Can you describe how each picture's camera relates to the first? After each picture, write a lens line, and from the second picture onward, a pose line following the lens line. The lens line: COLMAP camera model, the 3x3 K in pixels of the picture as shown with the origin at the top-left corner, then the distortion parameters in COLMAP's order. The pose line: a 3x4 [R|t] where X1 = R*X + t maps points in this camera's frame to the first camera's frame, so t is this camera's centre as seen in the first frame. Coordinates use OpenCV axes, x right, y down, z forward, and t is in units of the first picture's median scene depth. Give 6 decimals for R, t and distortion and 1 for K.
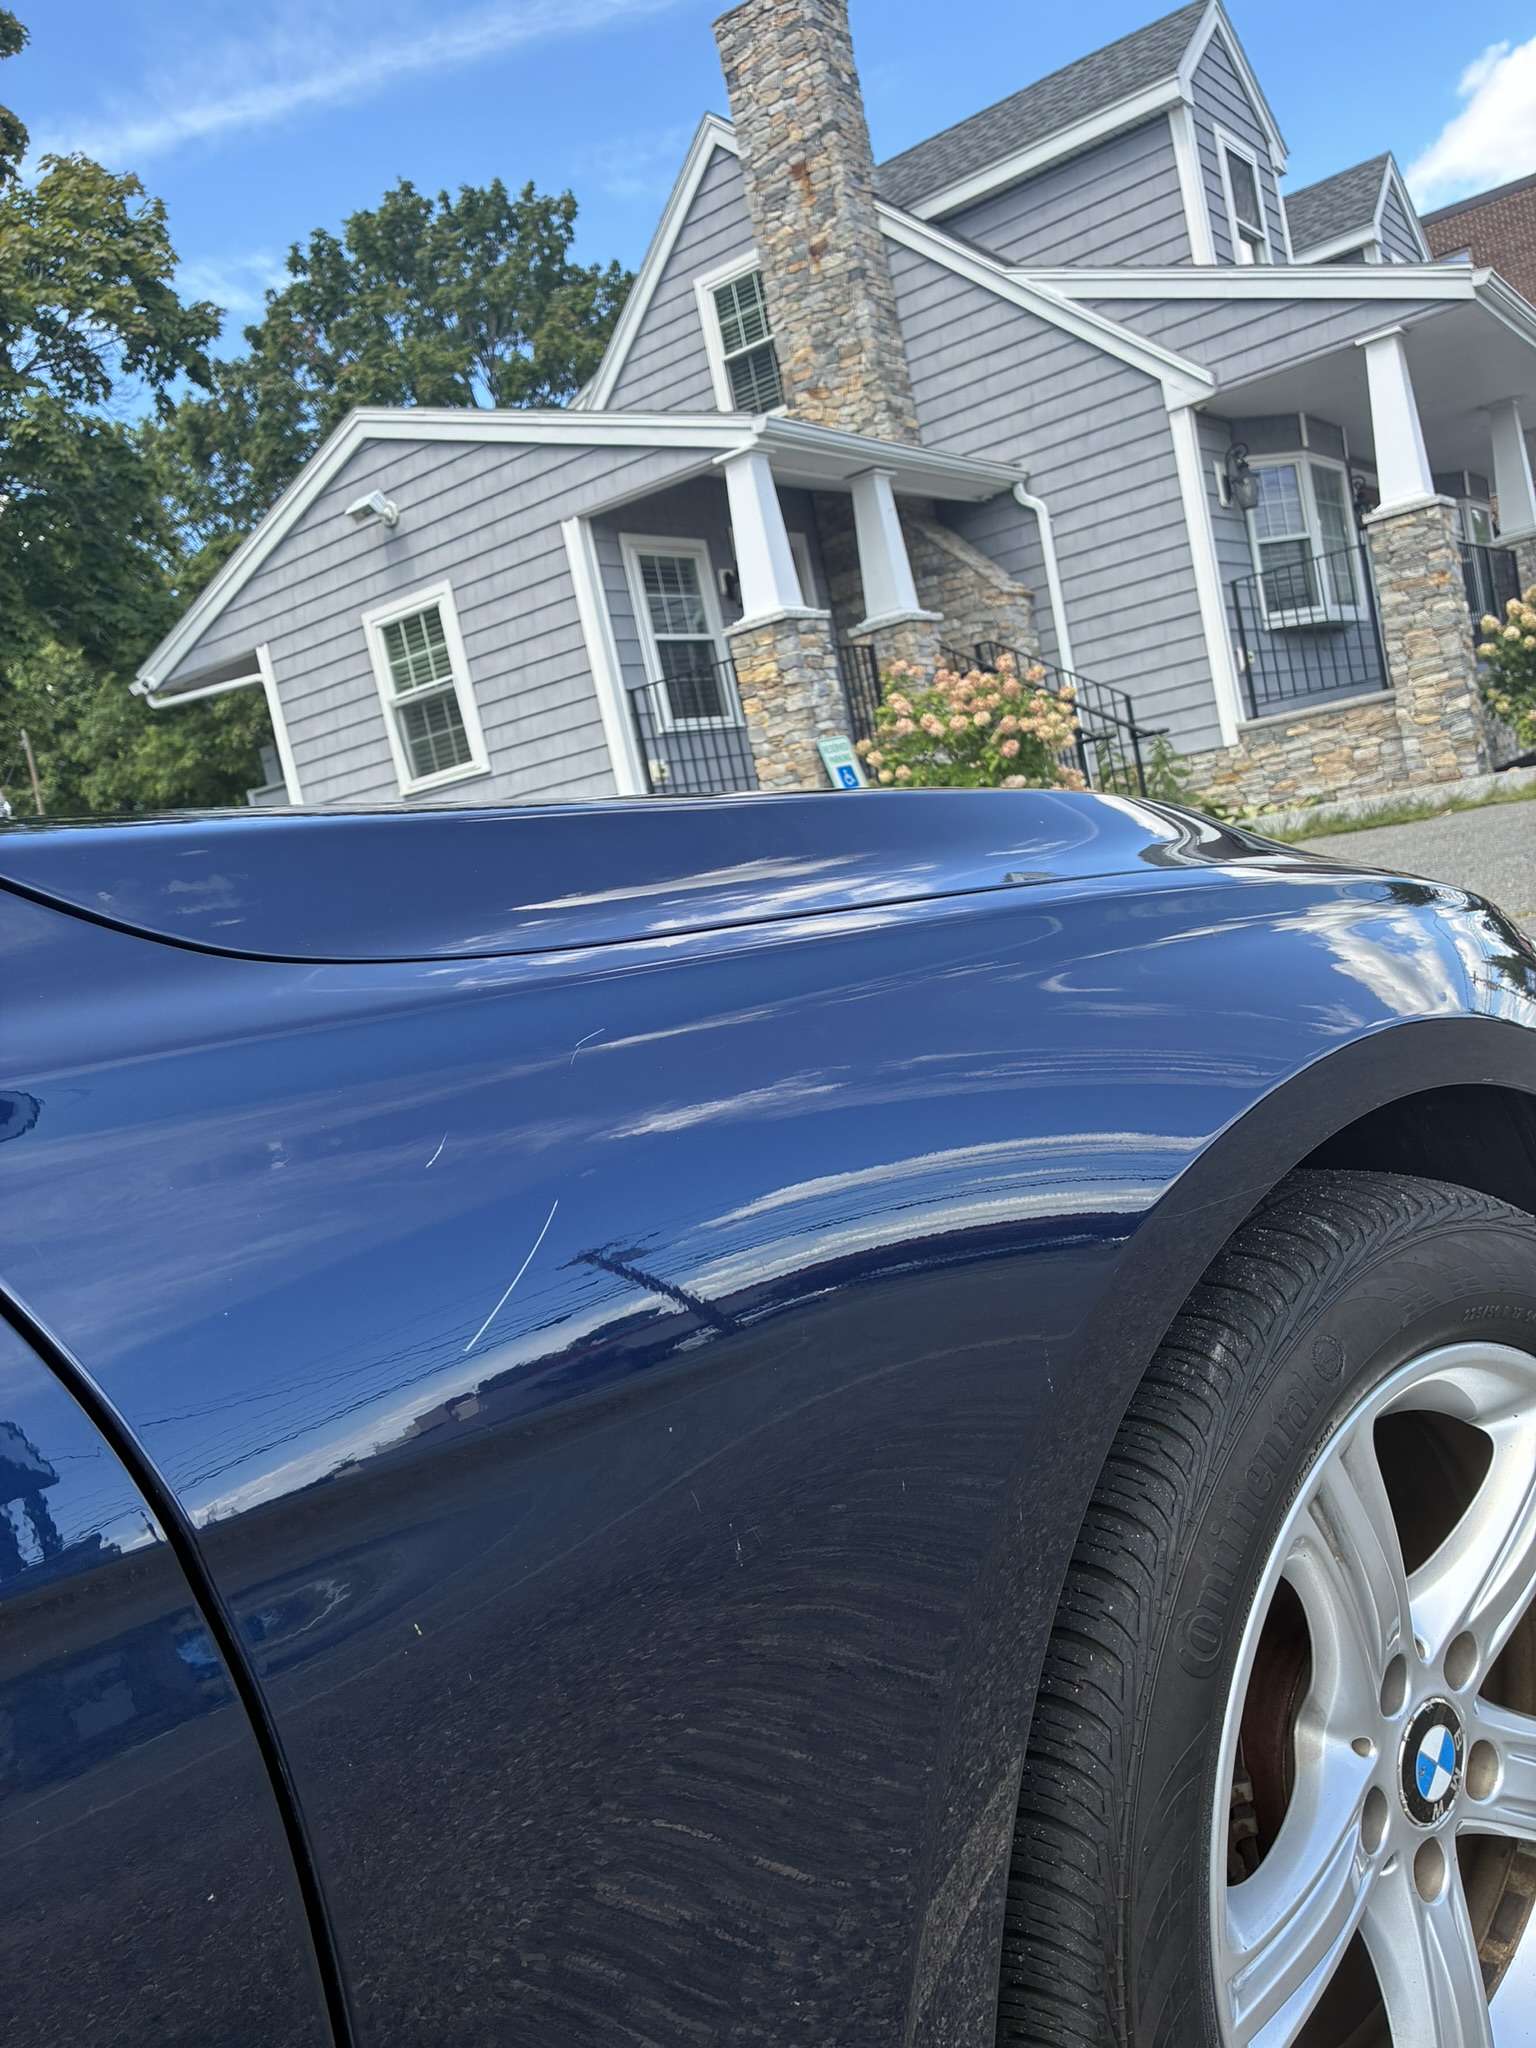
lens RADIAL K [[1556.4, 0, 768.0], [0, 1556.4, 1024.0], [0, 0, 1]] dist [0.045676, -0.006339]
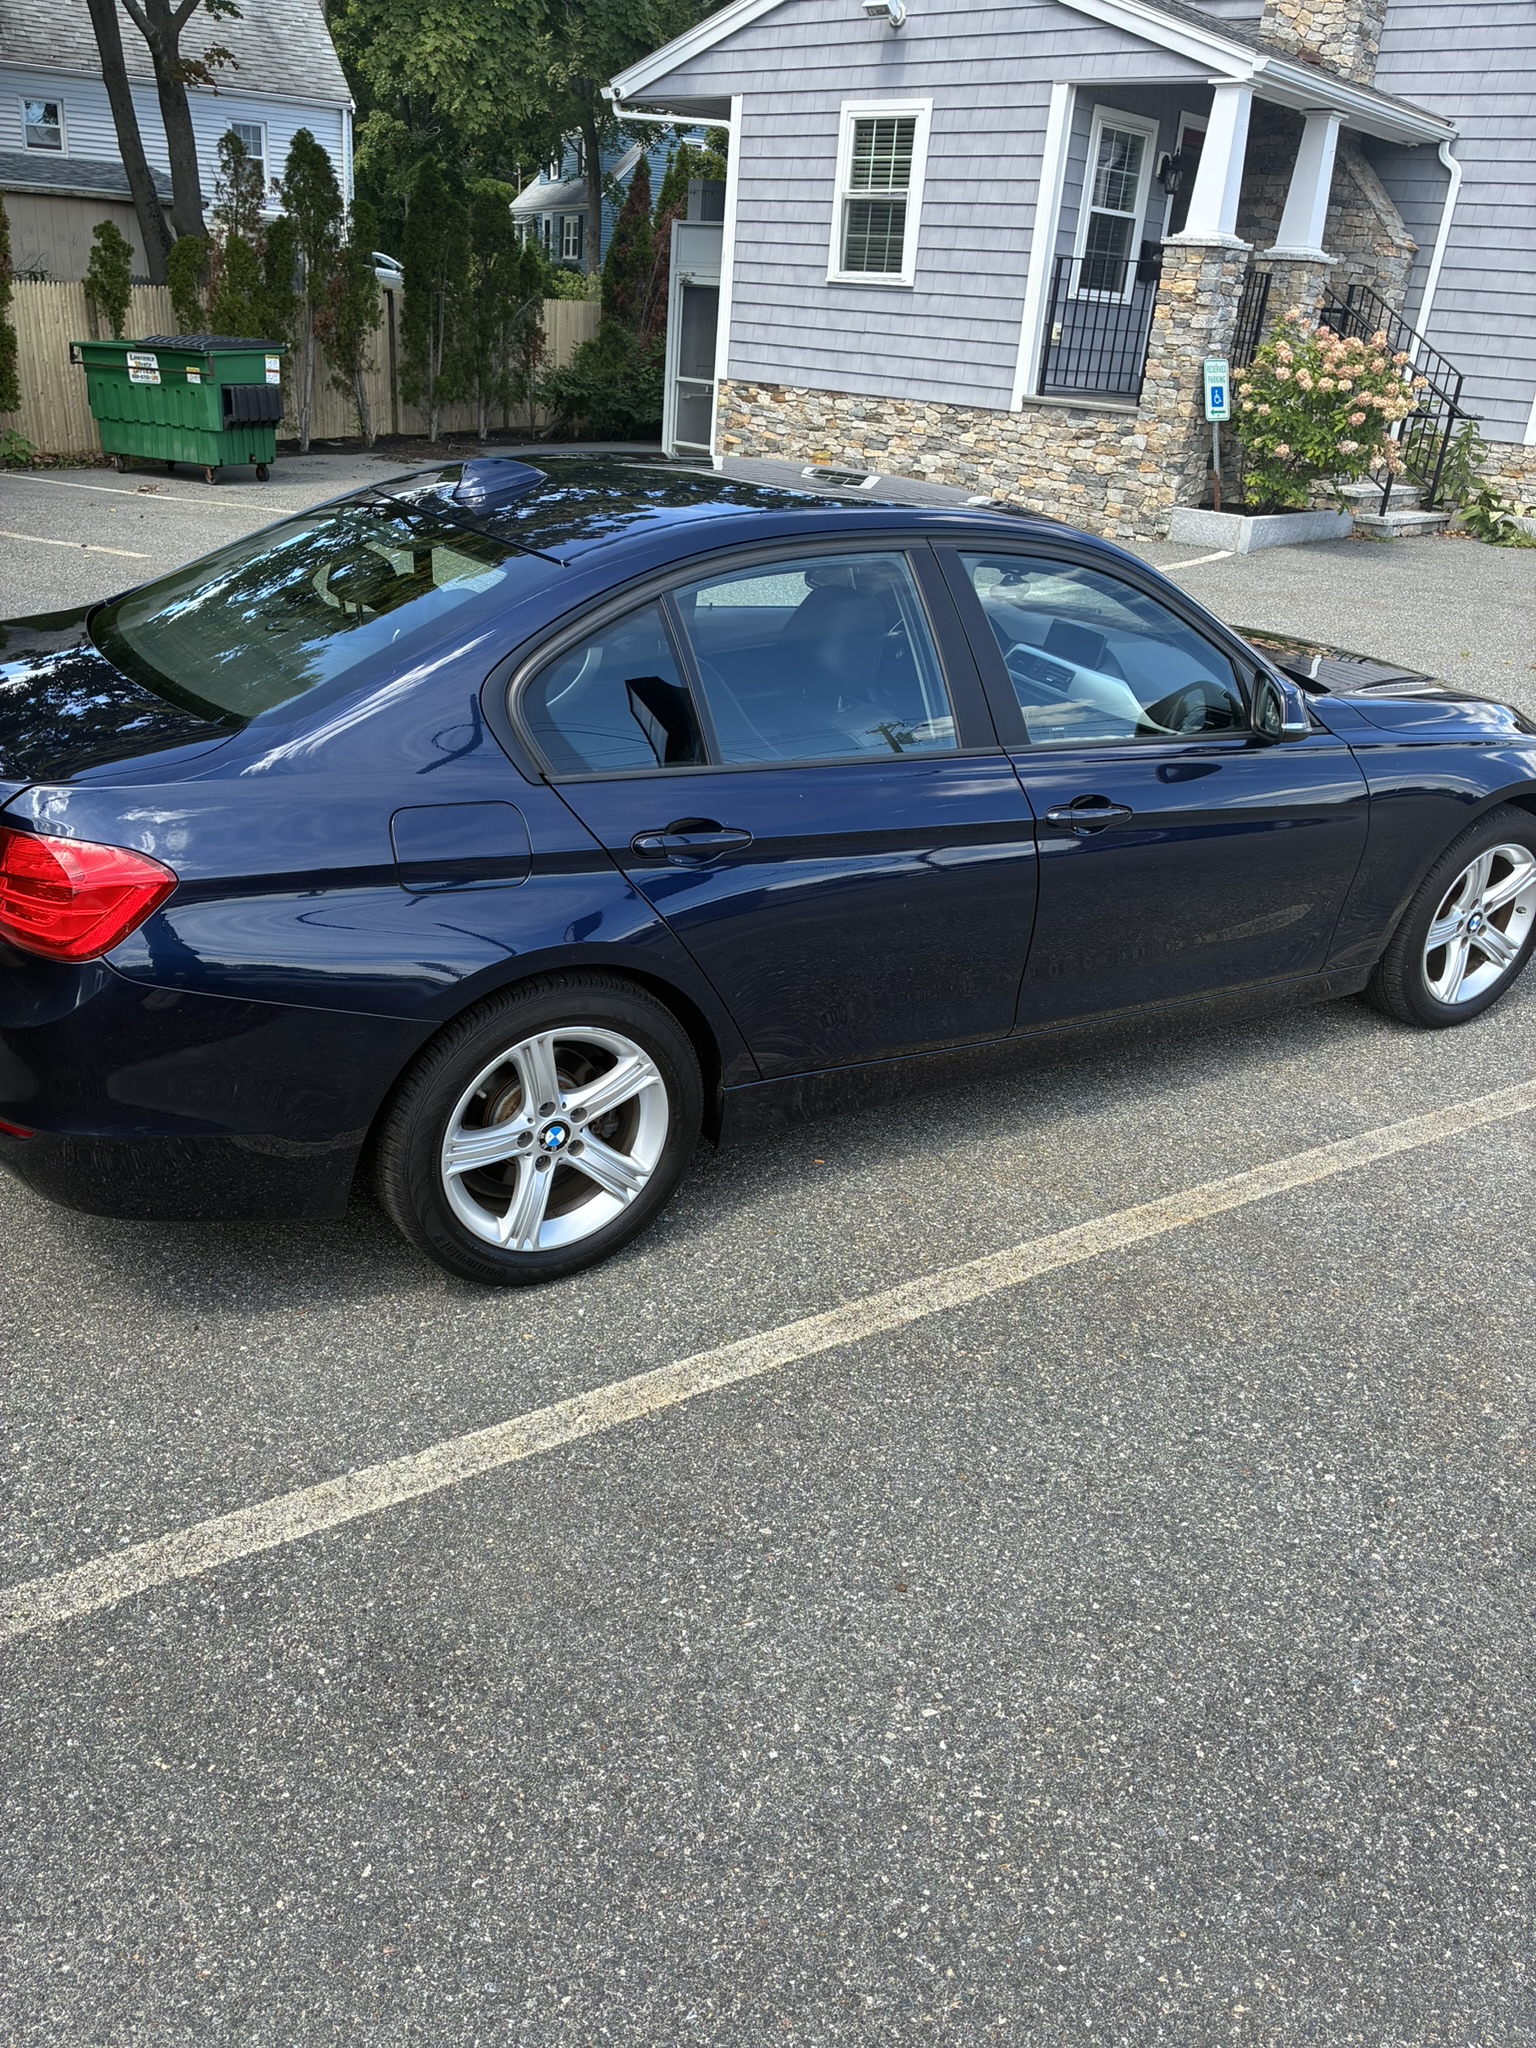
lens RADIAL K [[1552.7, 0, 757.6], [0, 1552.7, 1022.9], [0, 0, 1]] dist [0.091426, -0.106322]
pose [[0.956337, 0.292250, -0.002945, -0.128523], [-0.275201, 0.903850, 0.327597, -0.018375], [0.098402, -0.312483, 0.944813, -0.315590]]
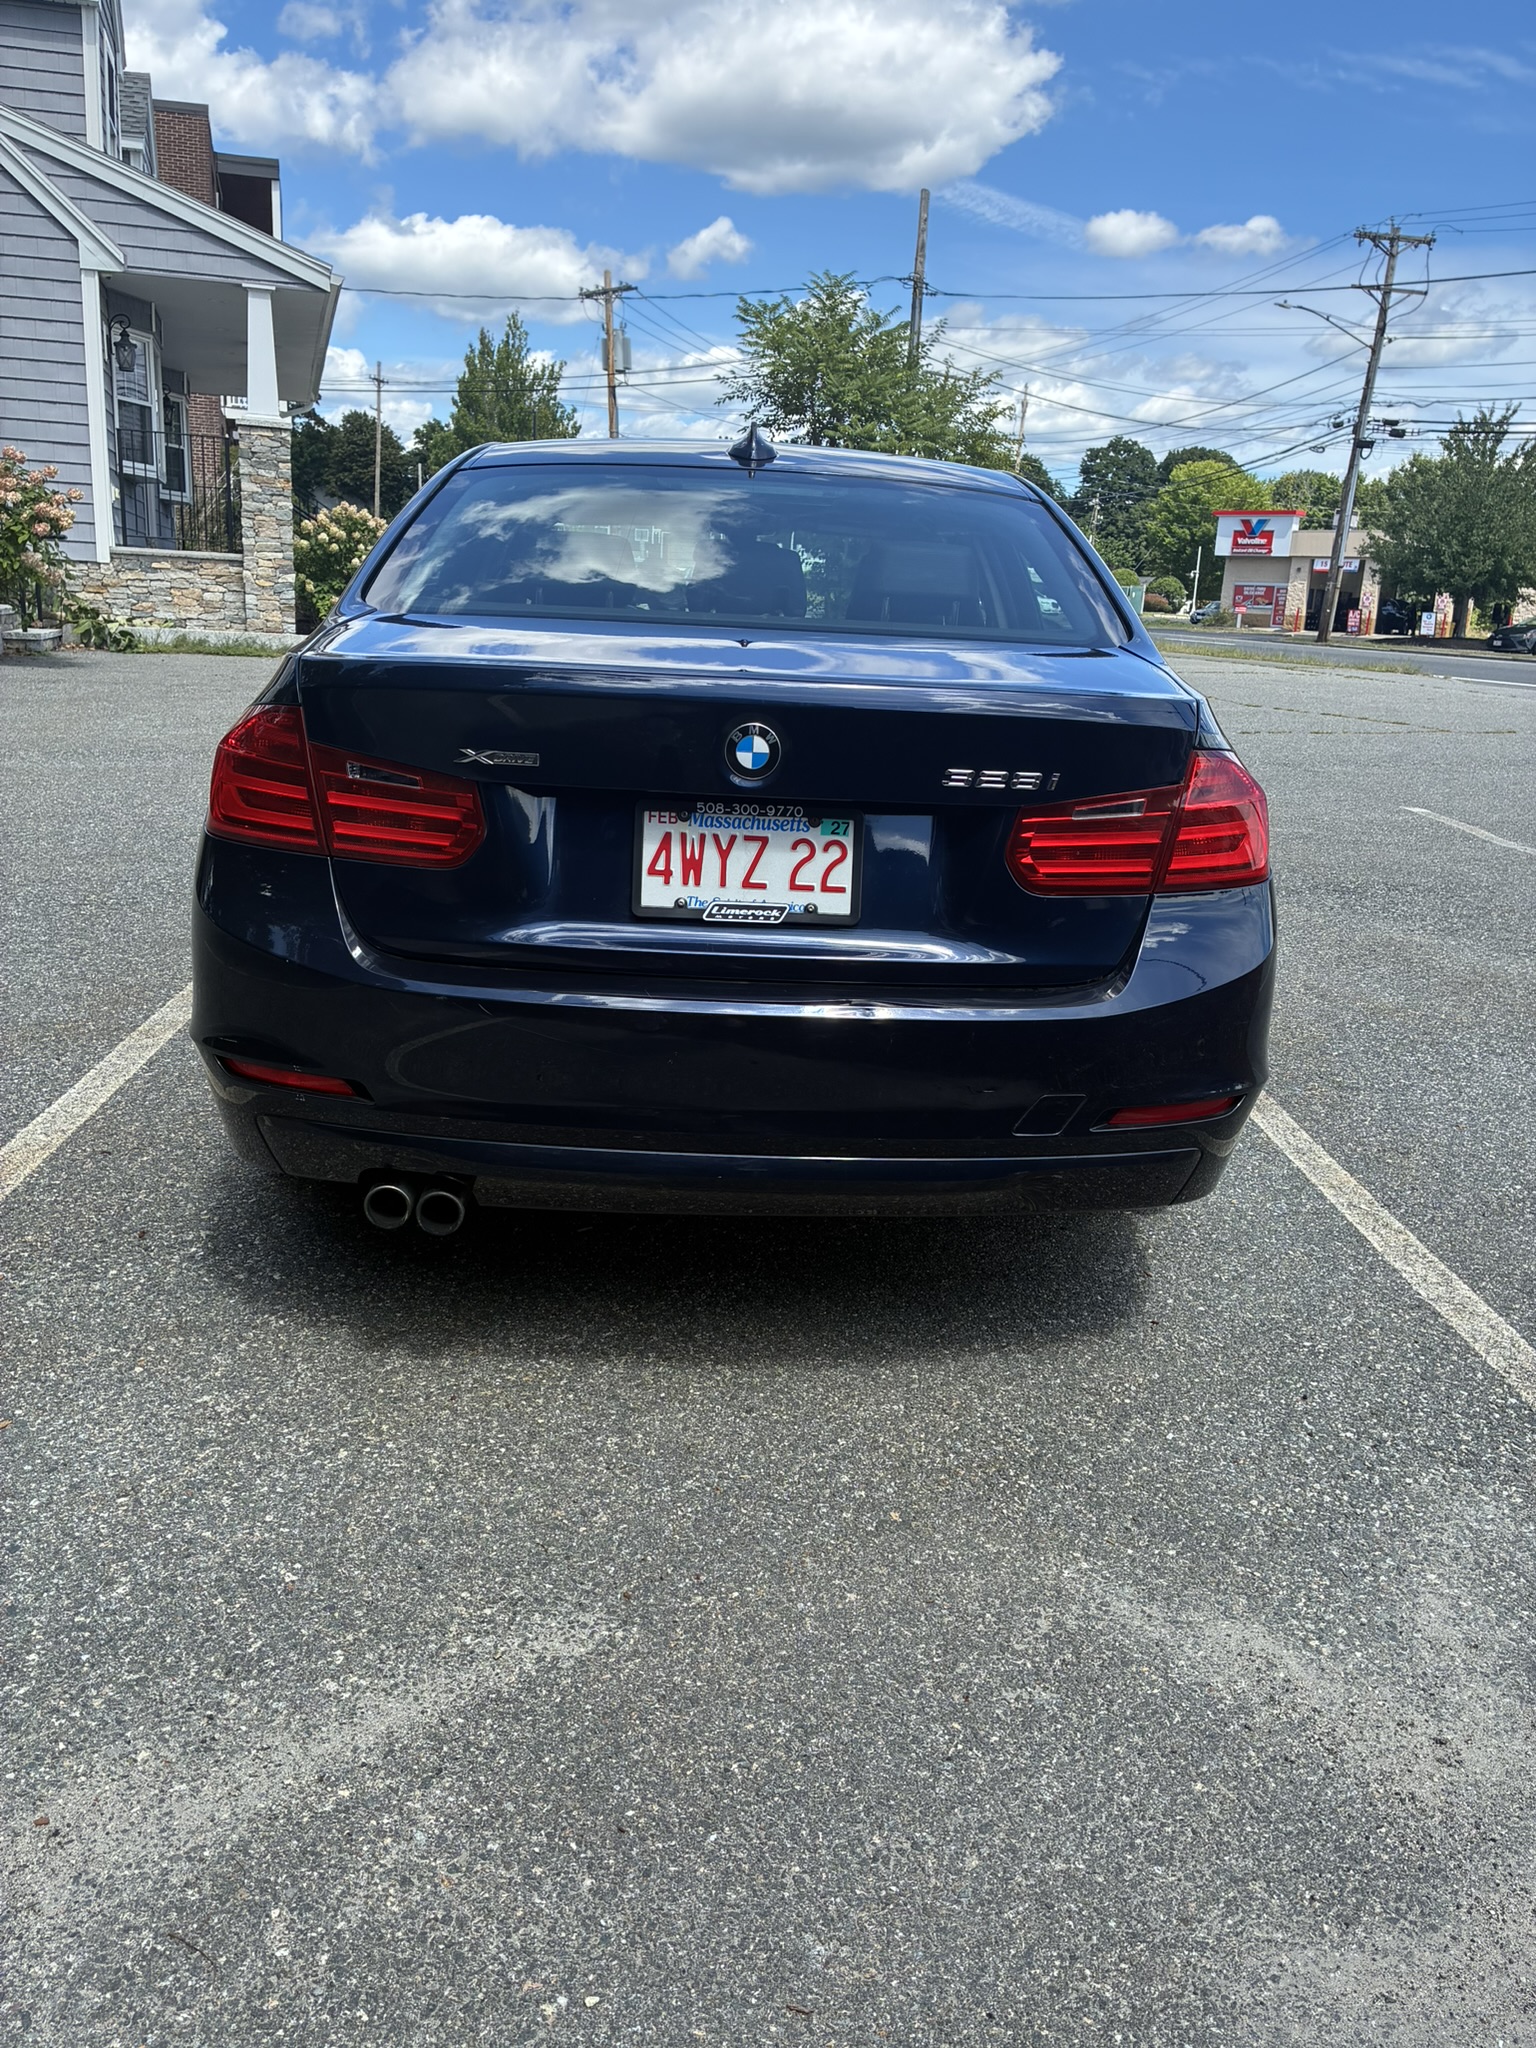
lens RADIAL K [[1556.4, 0, 768.0], [0, 1556.4, 1024.0], [0, 0, 1]] dist [0.045676, -0.006339]
pose [[0.569659, 0.007890, 0.821843, -0.437653], [-0.076193, 0.996155, 0.043249, 0.093541], [-0.818342, -0.087256, 0.568070, -0.168839]]
